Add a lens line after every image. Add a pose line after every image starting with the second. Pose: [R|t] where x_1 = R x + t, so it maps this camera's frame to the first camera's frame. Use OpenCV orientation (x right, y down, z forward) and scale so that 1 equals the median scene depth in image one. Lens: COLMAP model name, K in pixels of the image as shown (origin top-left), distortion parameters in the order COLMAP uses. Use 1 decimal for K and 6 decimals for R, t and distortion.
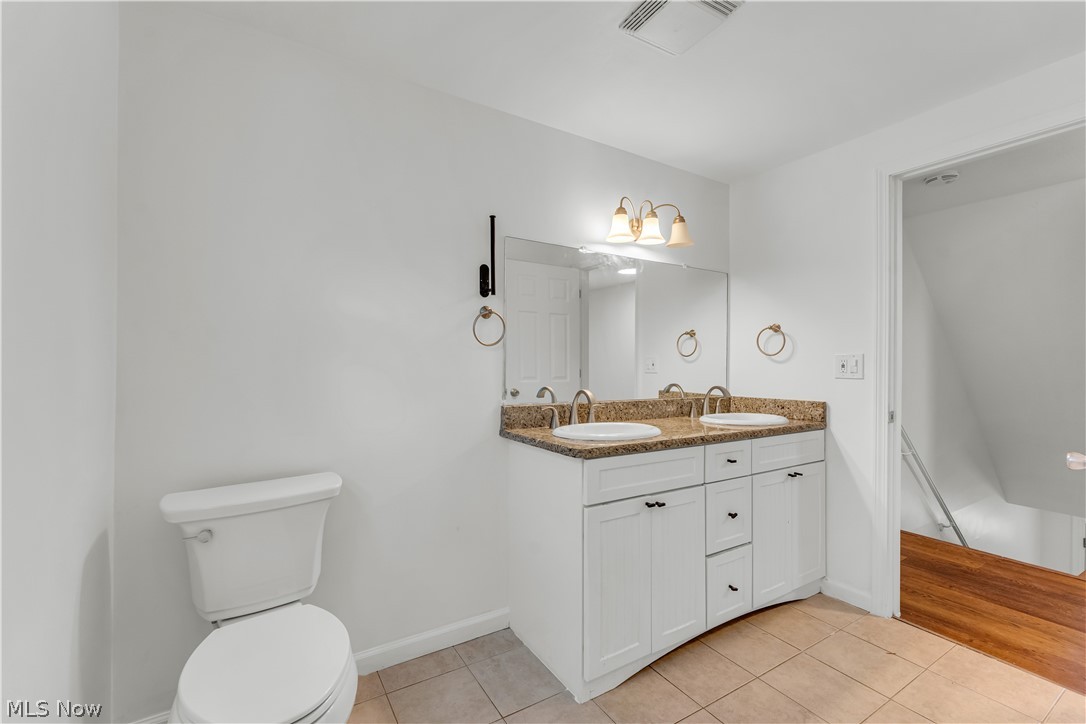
lens RADIAL K [[445.7, 0, 539.2], [0, 445.7, 369.7], [0, 0, 1]] dist [0.000101, -0.000301]
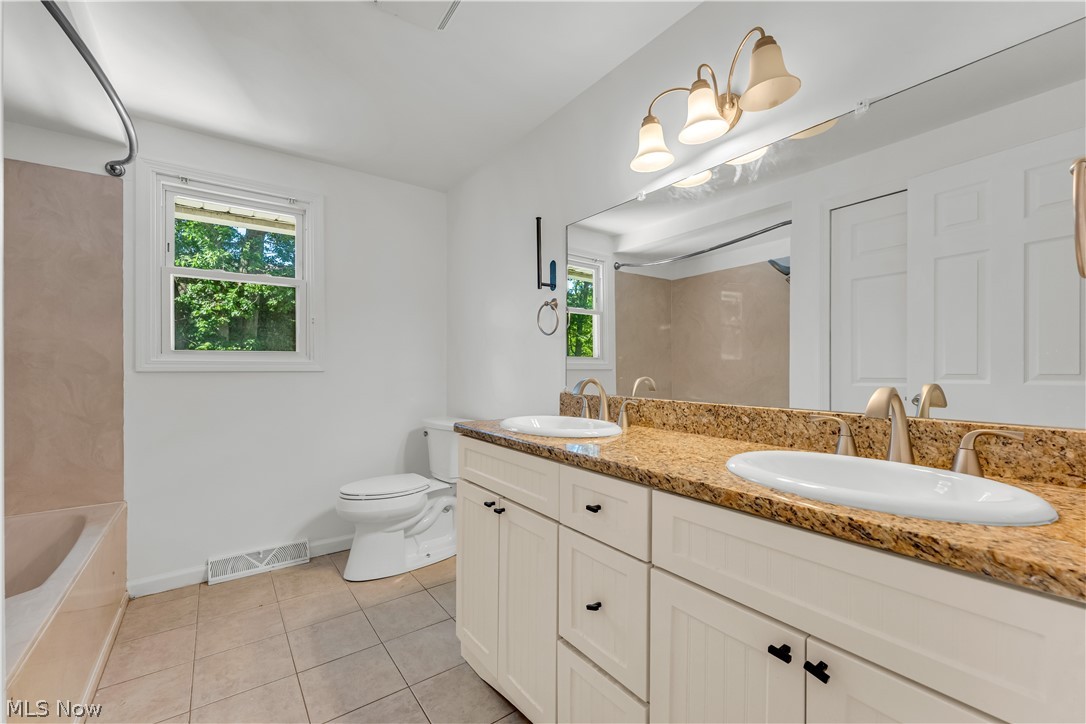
lens RADIAL K [[445.7, 0, 539.2], [0, 445.7, 369.7], [0, 0, 1]] dist [0.000101, -0.000301]
pose [[0.098158, 0.004484, -0.995161, 0.922394], [-0.012600, 0.999915, 0.003263, 0.027471], [0.995091, 0.012218, 0.098206, 0.818751]]
